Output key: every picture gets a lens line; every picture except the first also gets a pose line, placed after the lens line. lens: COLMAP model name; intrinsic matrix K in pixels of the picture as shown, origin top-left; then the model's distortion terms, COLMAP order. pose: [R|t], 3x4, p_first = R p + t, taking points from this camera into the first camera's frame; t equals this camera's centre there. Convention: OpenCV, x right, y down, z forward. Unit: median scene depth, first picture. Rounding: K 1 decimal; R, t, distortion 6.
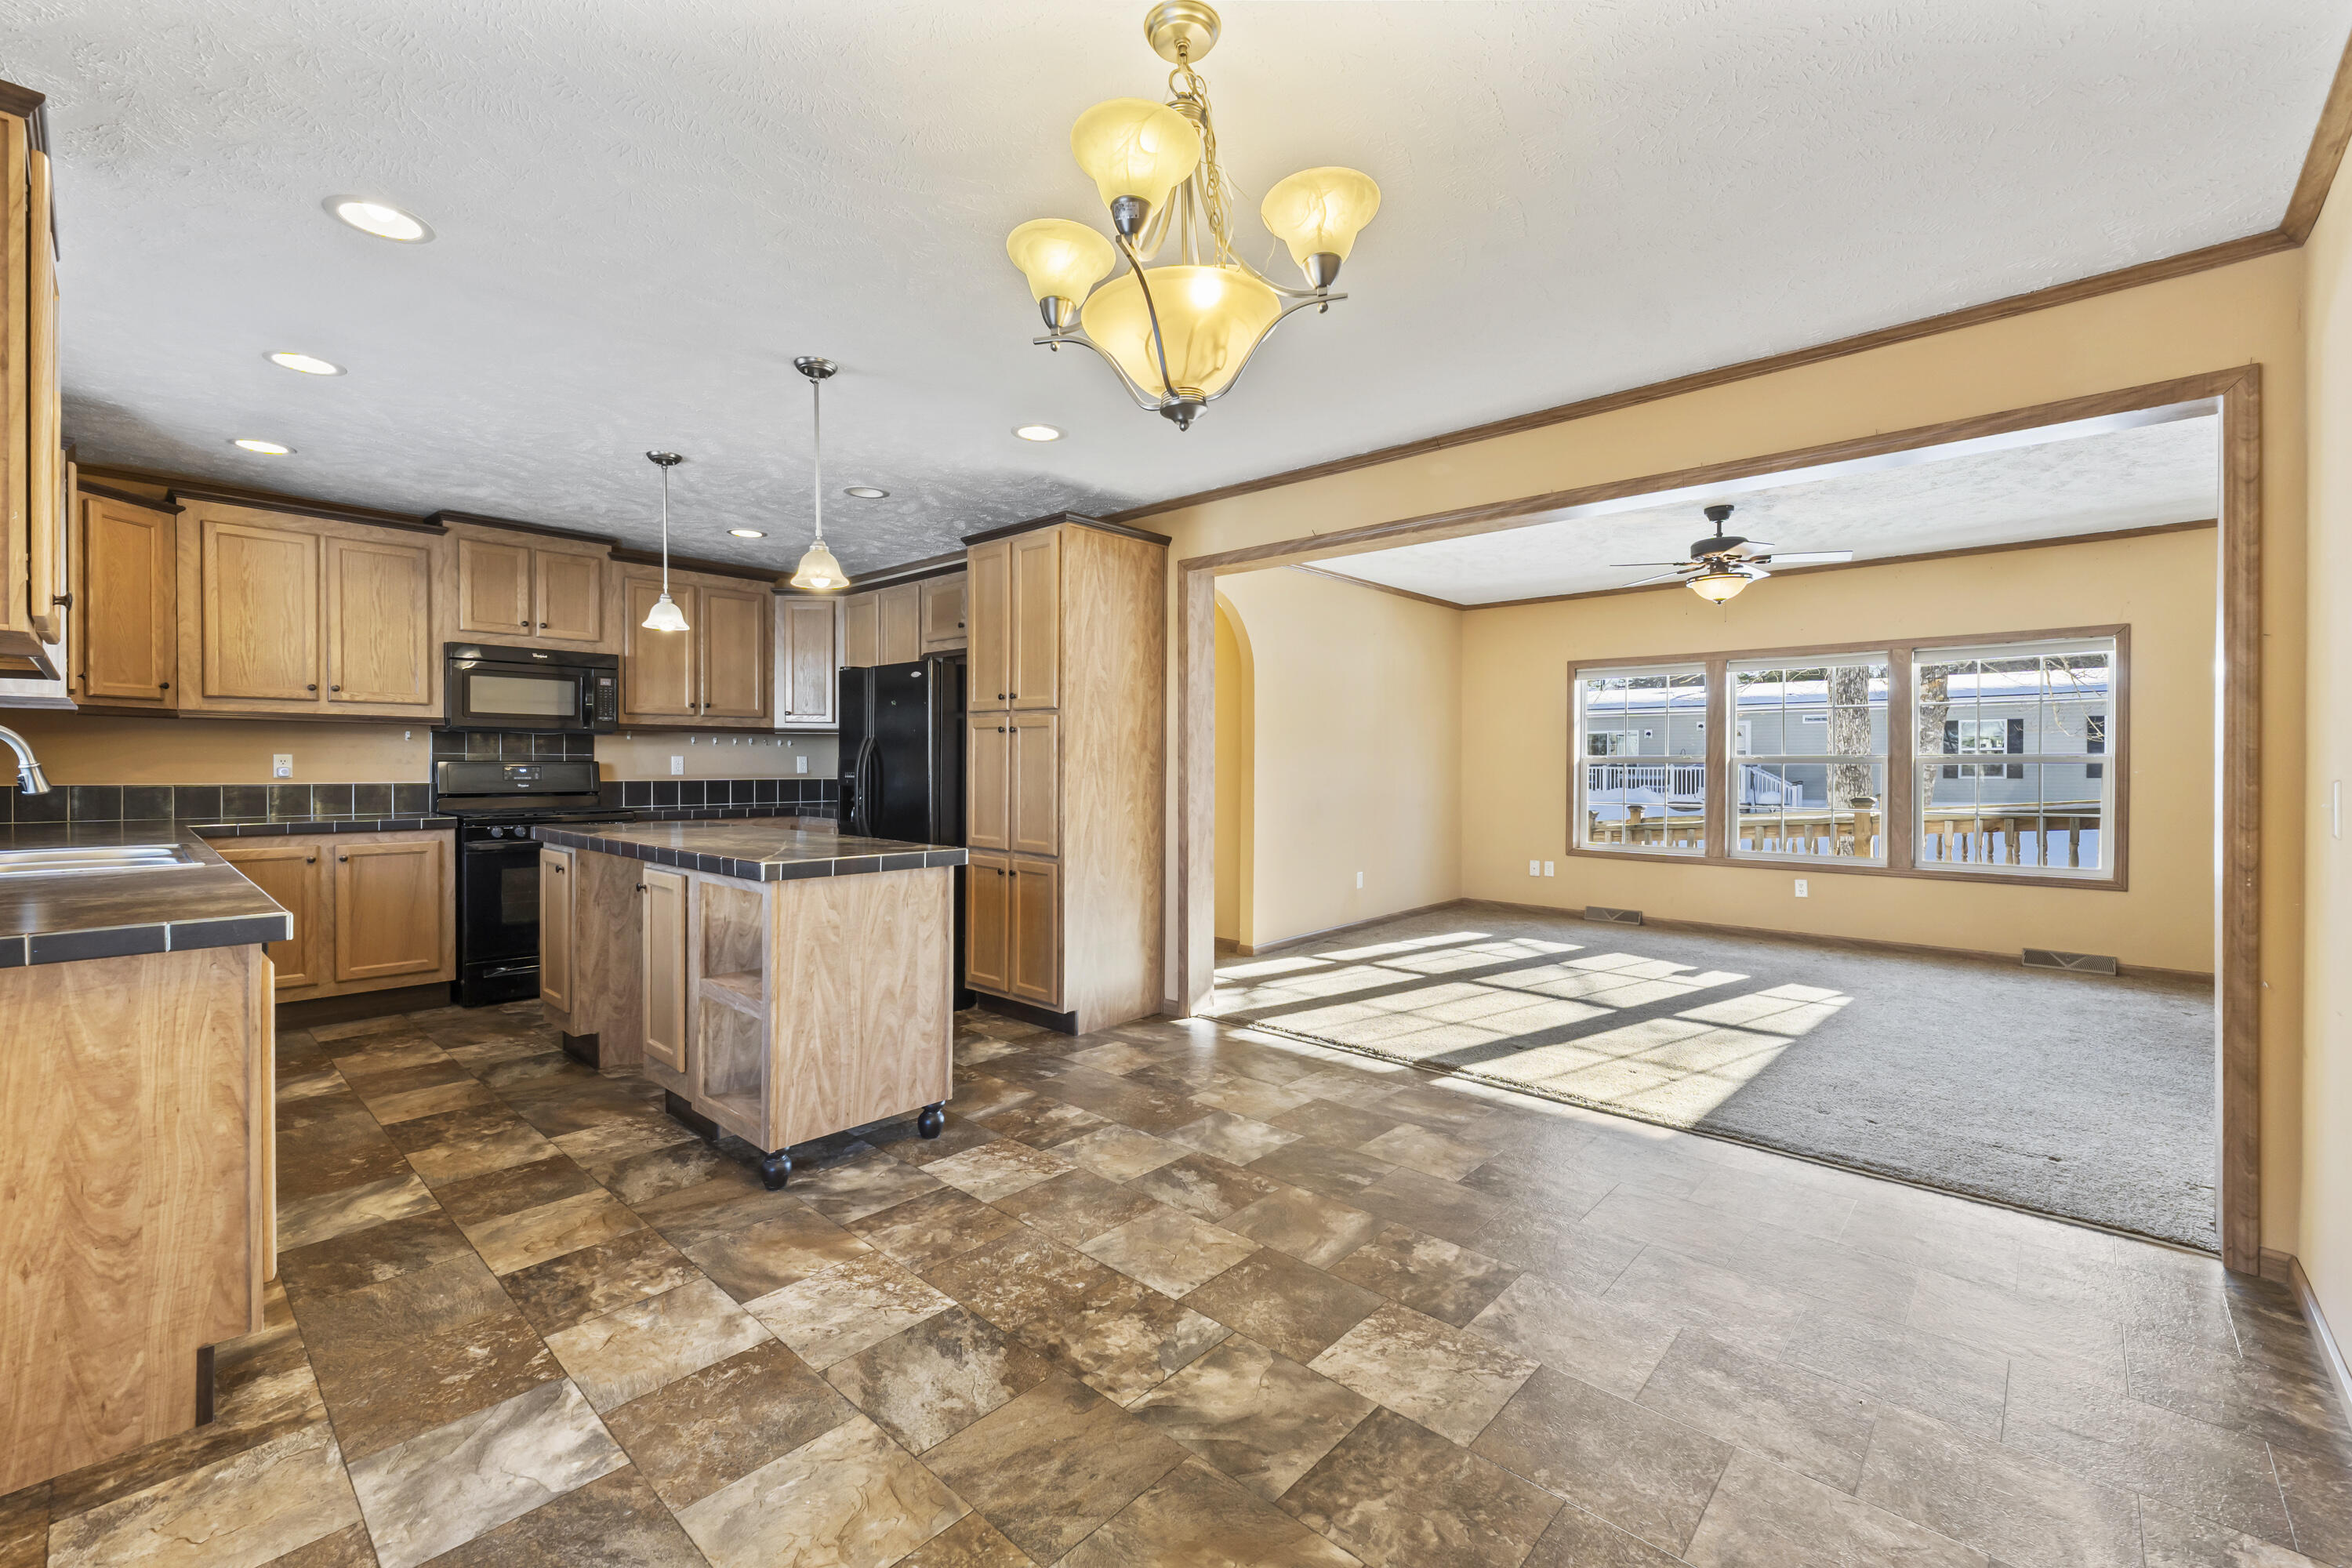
lens RADIAL K [[976.1, 0, 1166.2], [0, 976.1, 770.8], [0, 0, 1]] dist [0.000625, -0.000487]
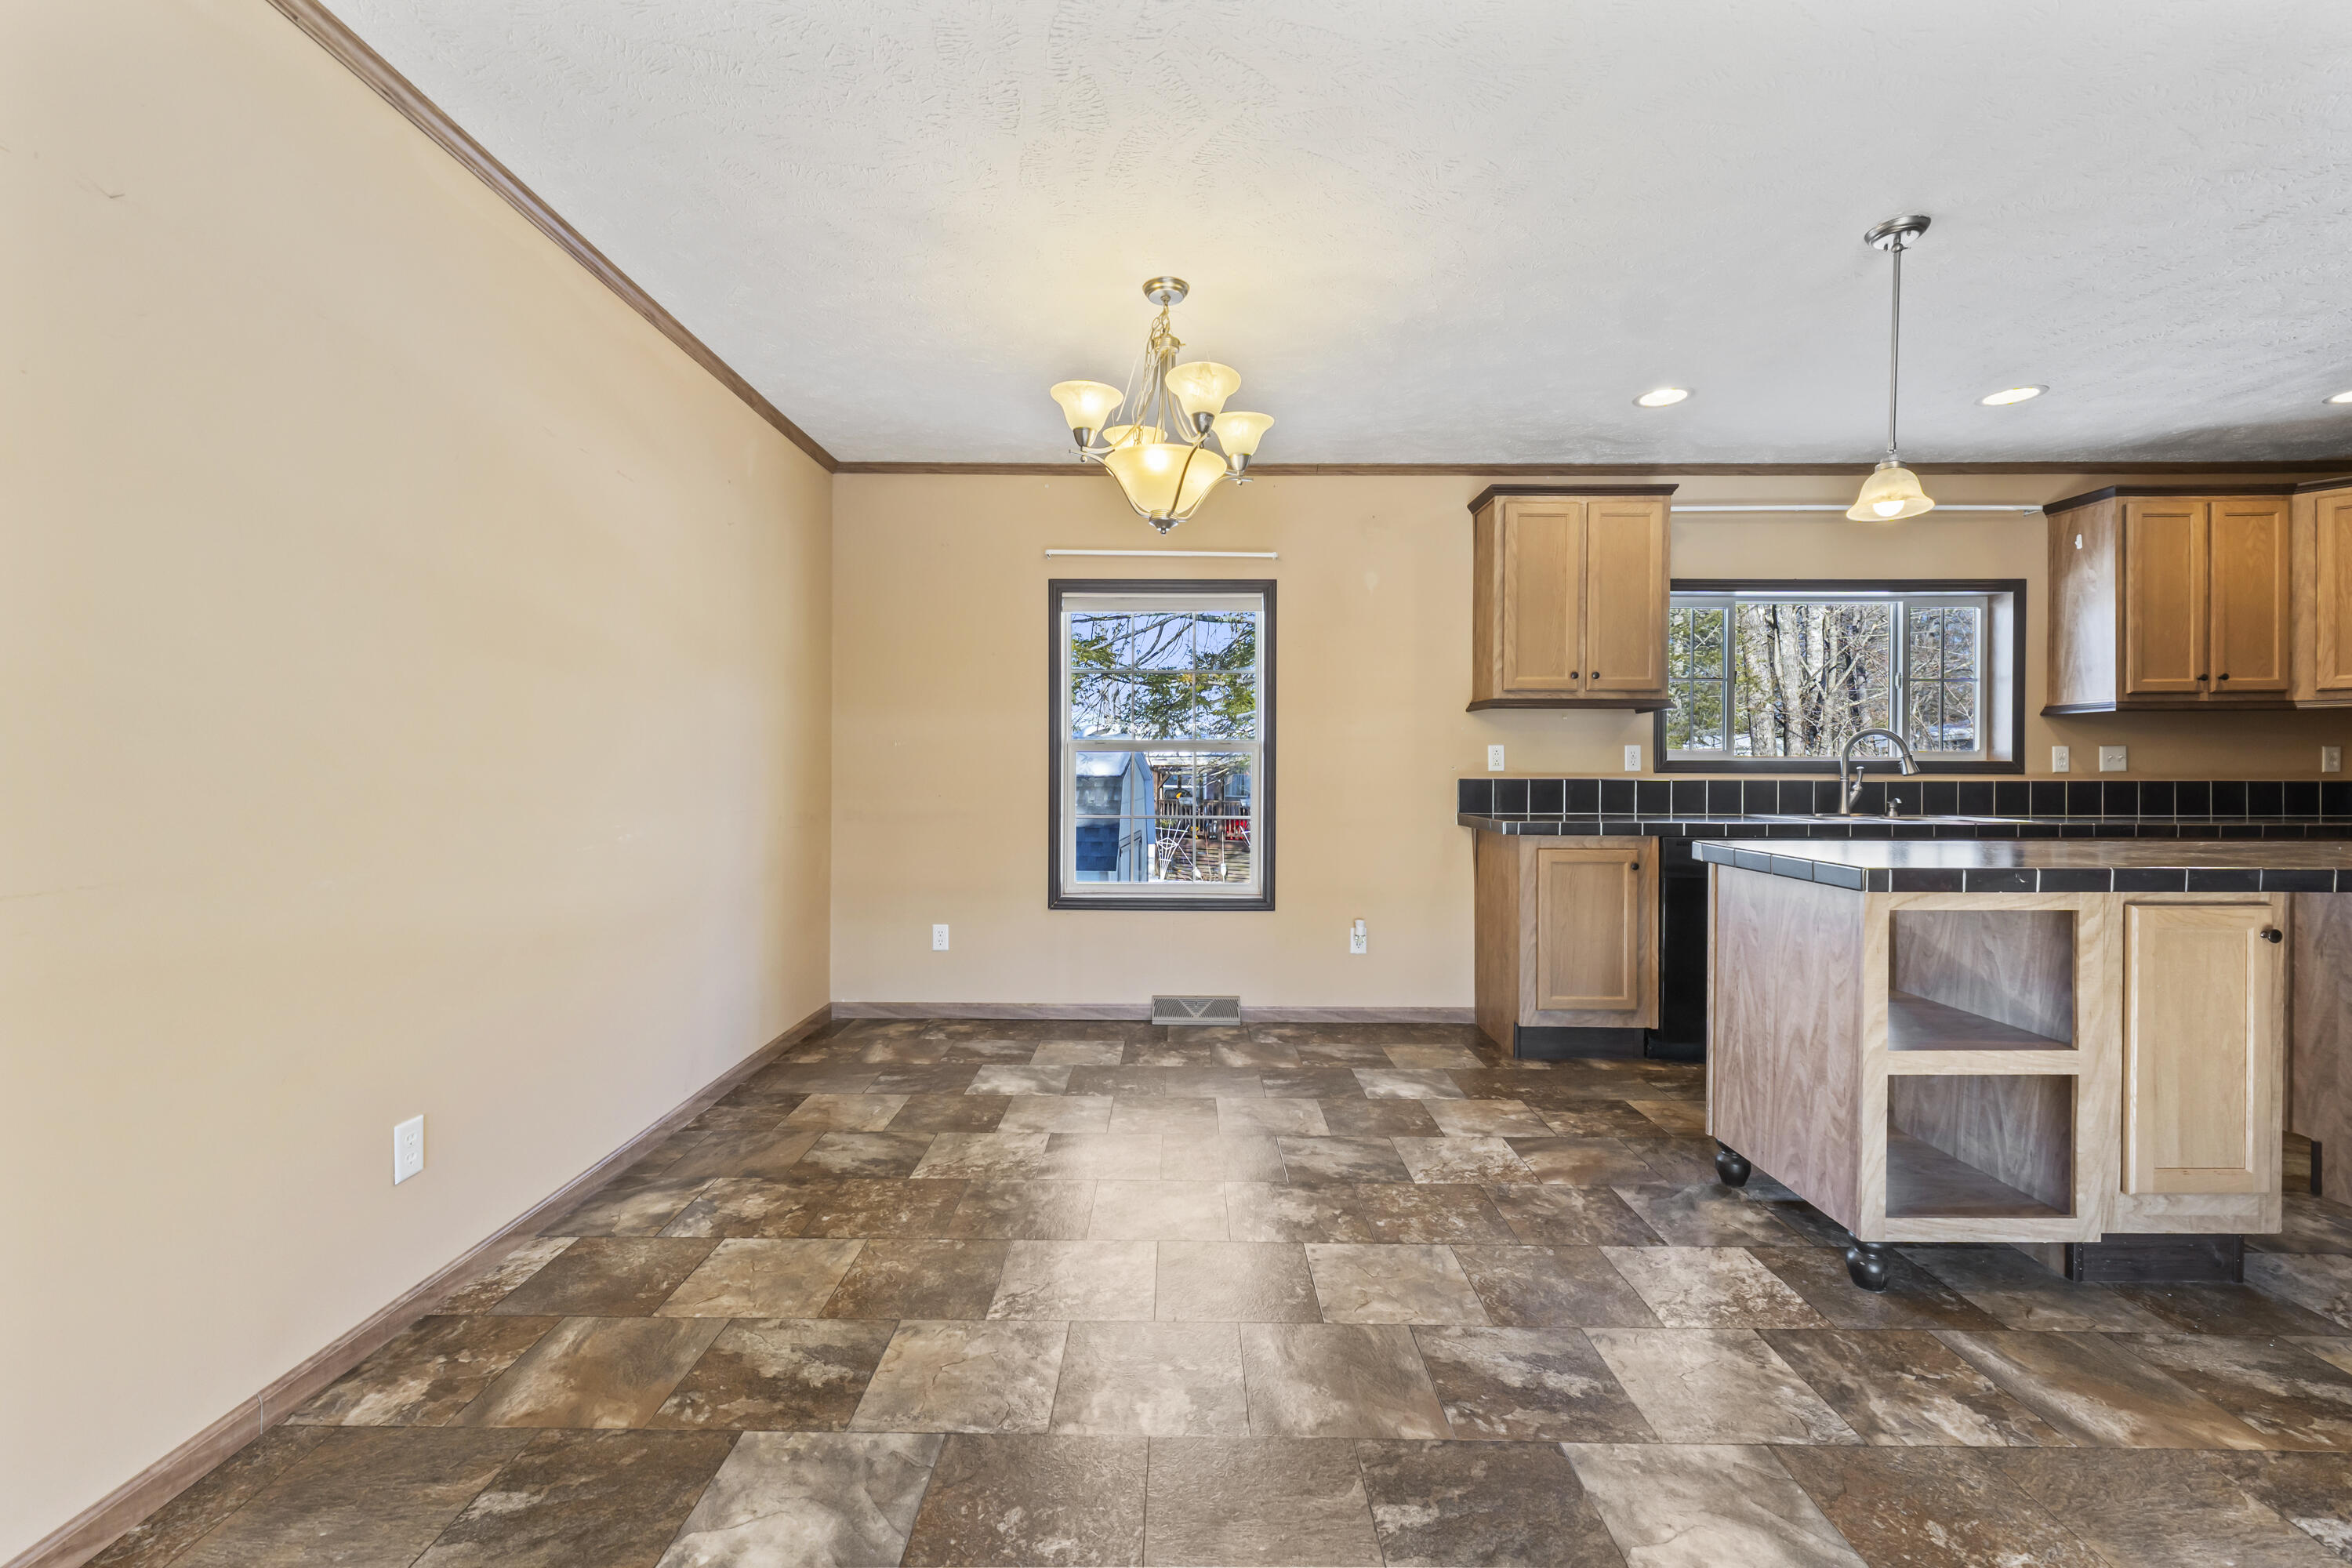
lens RADIAL K [[976.1, 0, 1166.2], [0, 976.1, 770.8], [0, 0, 1]] dist [0.000625, -0.000487]
pose [[-0.747517, -0.002288, -0.664239, 0.610662], [-0.011196, 0.999895, 0.009154, 0.014816], [0.664148, 0.014280, -0.747464, 1.243210]]
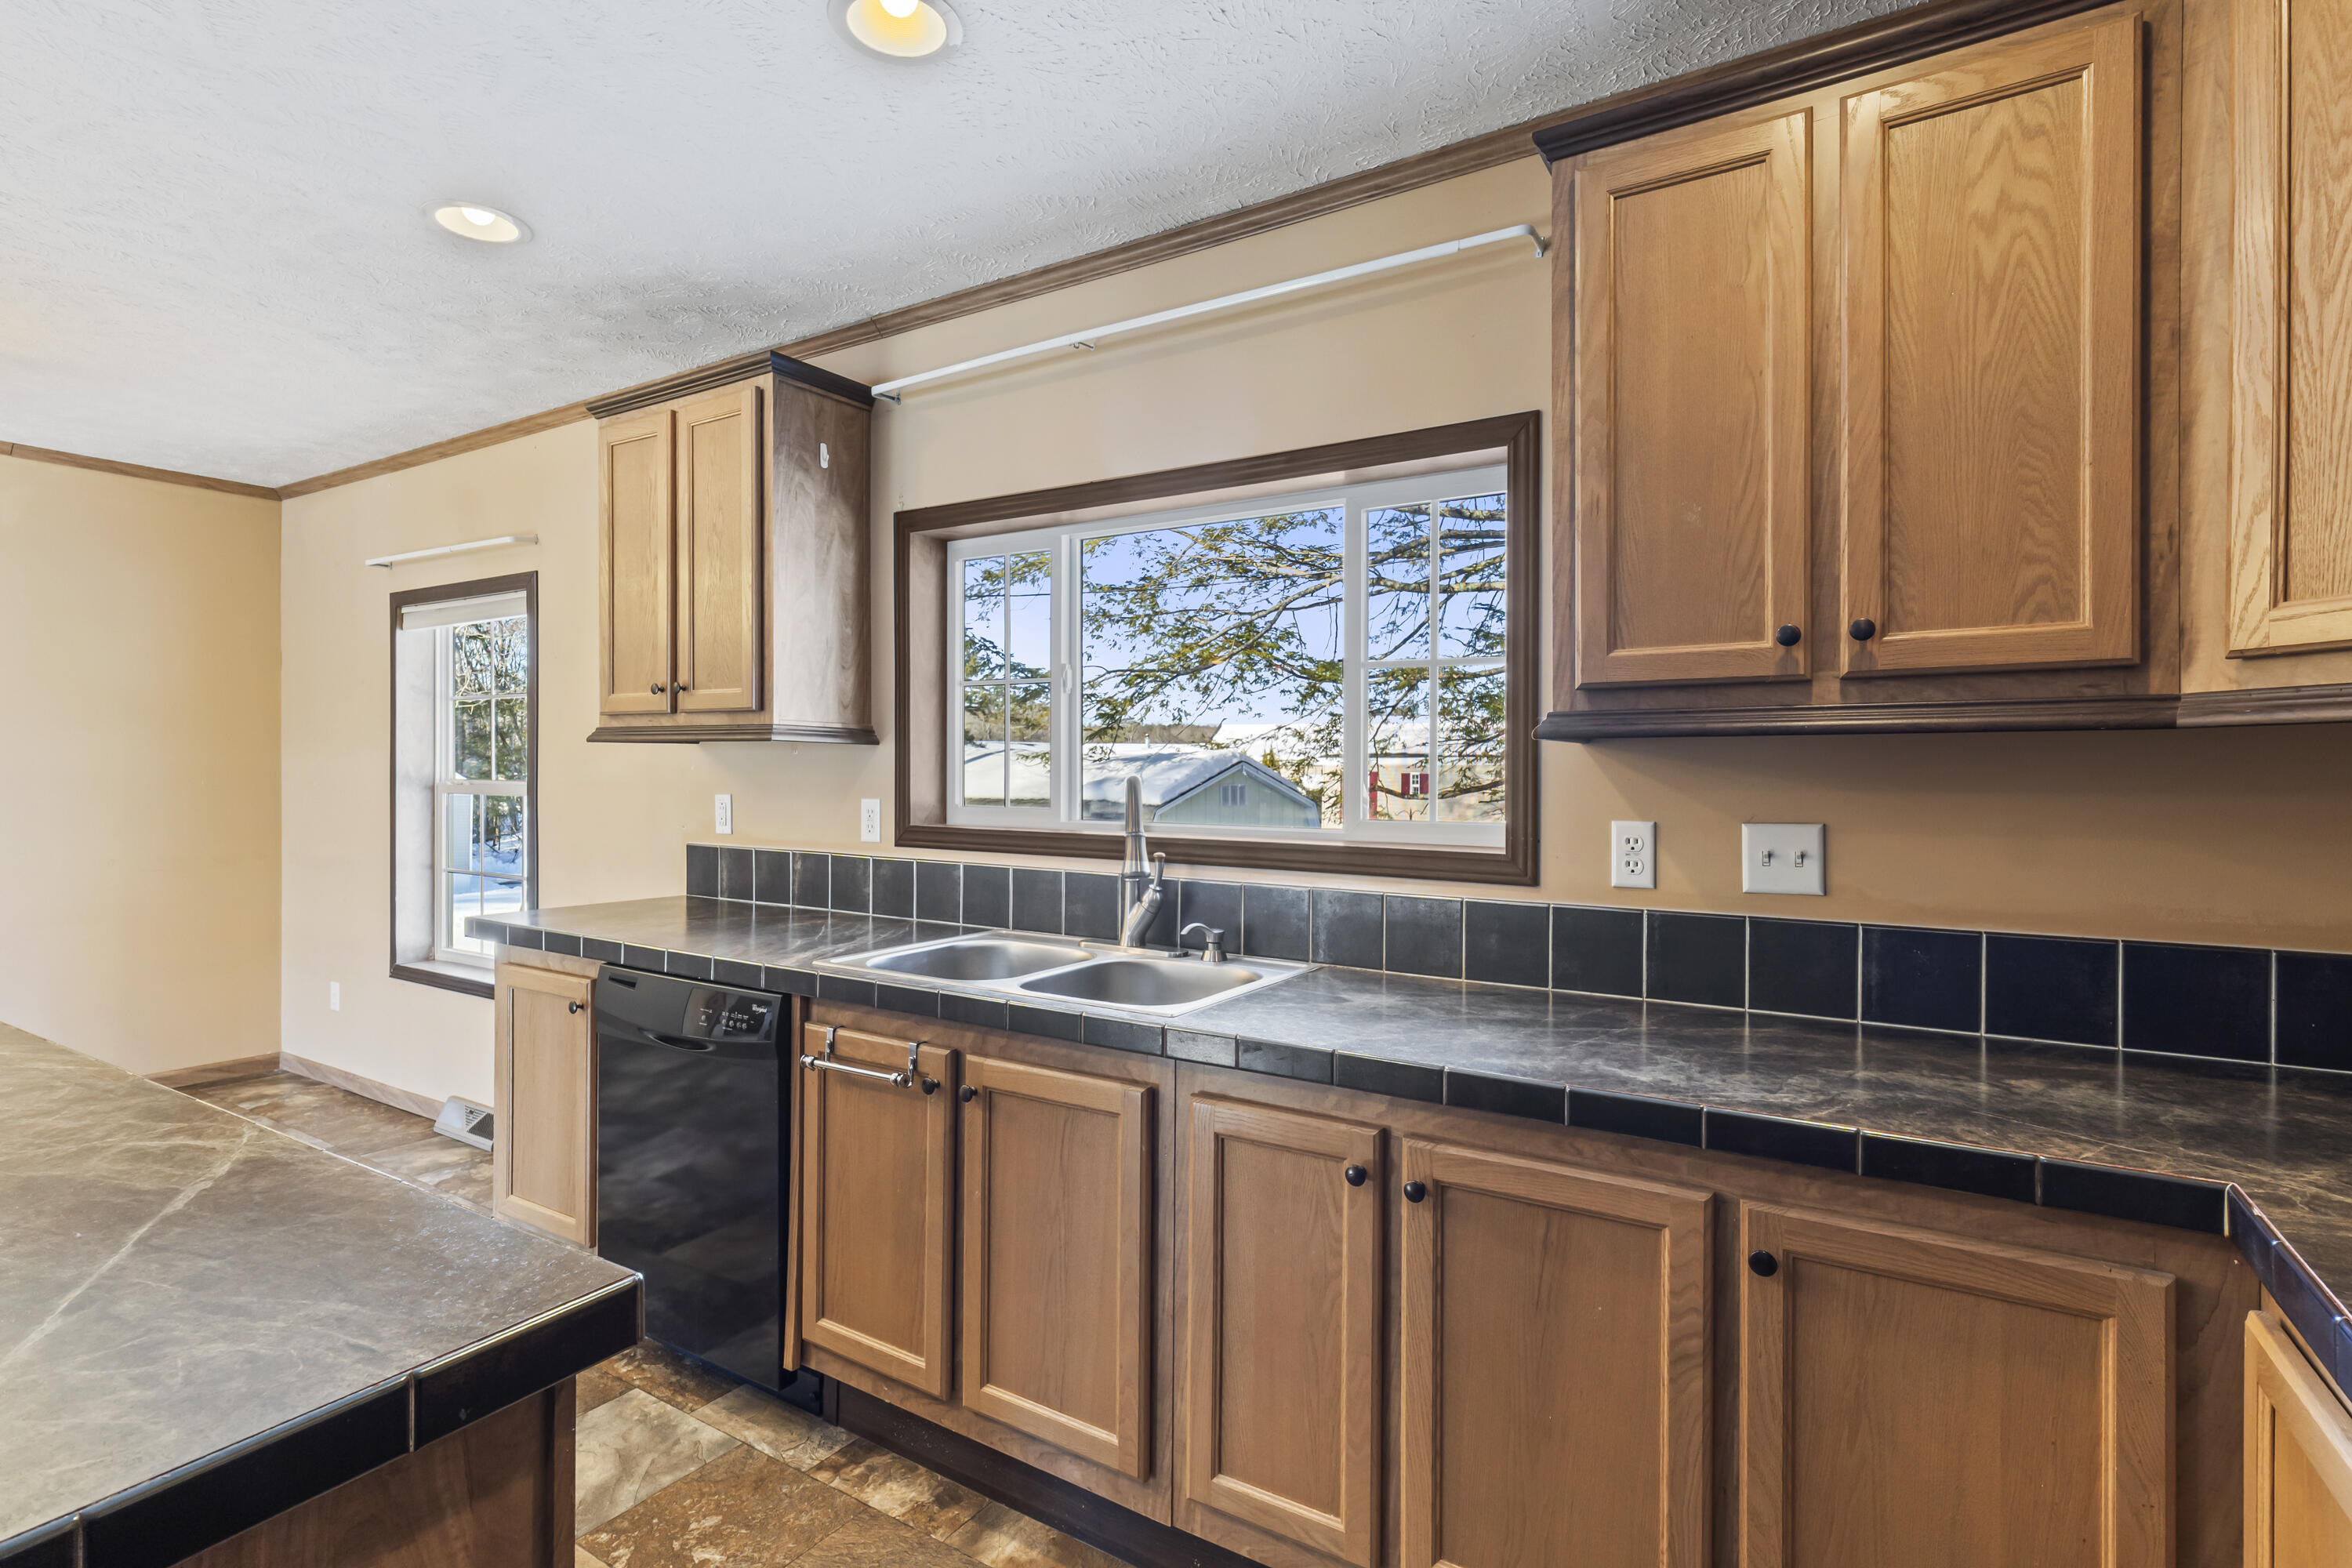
lens RADIAL K [[1139.8, 0, 1159.7], [0, 1139.8, 773.1], [0, 0, 1]] dist [0.004936, 0.000095]
pose [[-0.984248, -0.010601, -0.176477, -0.949239], [-0.013179, 0.999823, 0.013443, -0.056038], [0.176303, 0.015557, -0.984213, 1.643784]]
